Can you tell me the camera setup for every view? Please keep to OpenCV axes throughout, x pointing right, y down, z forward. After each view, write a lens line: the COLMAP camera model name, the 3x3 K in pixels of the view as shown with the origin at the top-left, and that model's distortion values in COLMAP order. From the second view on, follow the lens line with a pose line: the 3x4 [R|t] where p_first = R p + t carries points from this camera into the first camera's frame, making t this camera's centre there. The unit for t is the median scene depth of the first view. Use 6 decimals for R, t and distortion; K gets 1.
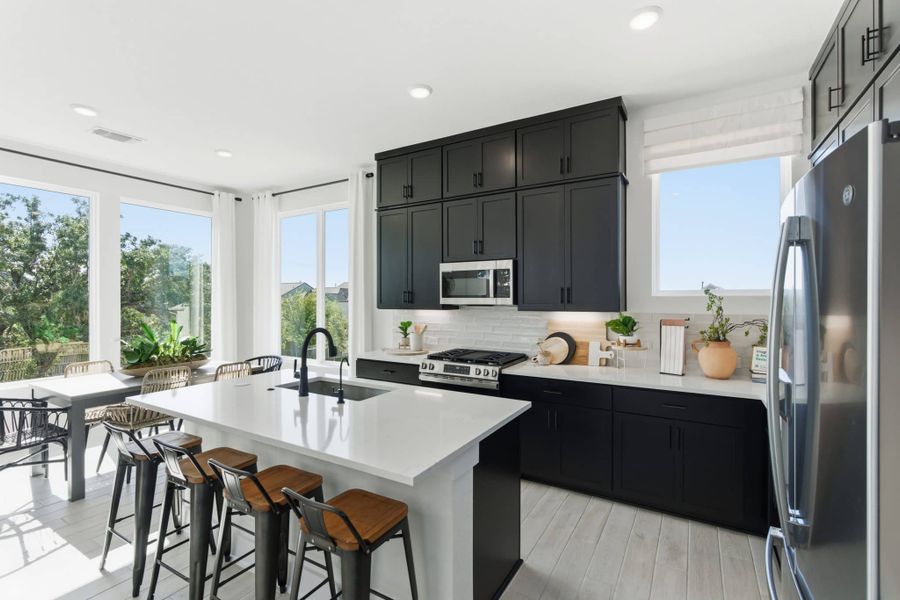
lens RADIAL K [[415.0, 0, 450.0], [0, 415.0, 300.0], [0, 0, 1]] dist [0.000079, 0.000587]
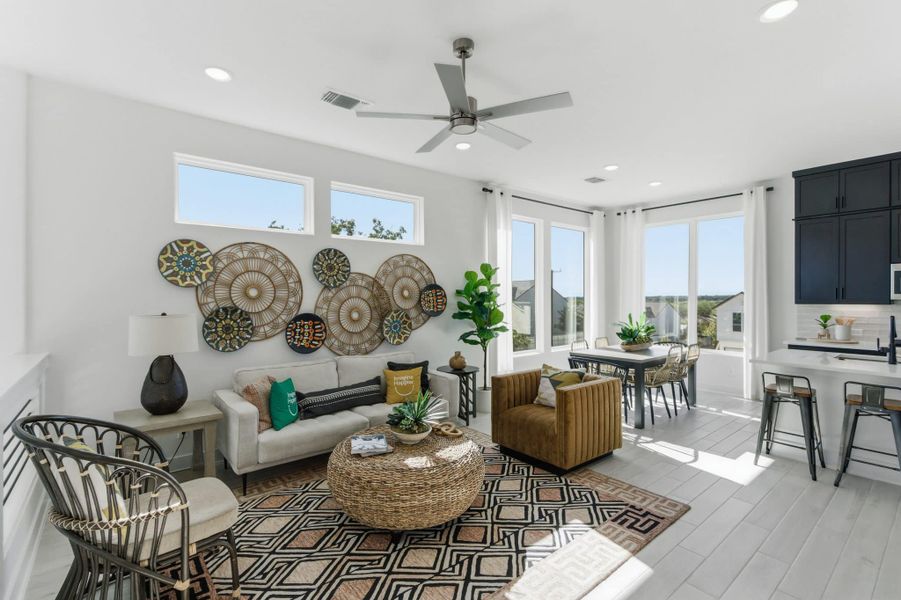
lens RADIAL K [[415.4, 0, 450.5], [0, 415.4, 300.0], [0, 0, 1]] dist [0.000079, 0.000587]
pose [[0.942543, 0.002137, -0.334078, -0.701164], [-0.000629, 0.999989, 0.004620, 0.005642], [0.334084, -0.004144, 0.942534, -0.432981]]
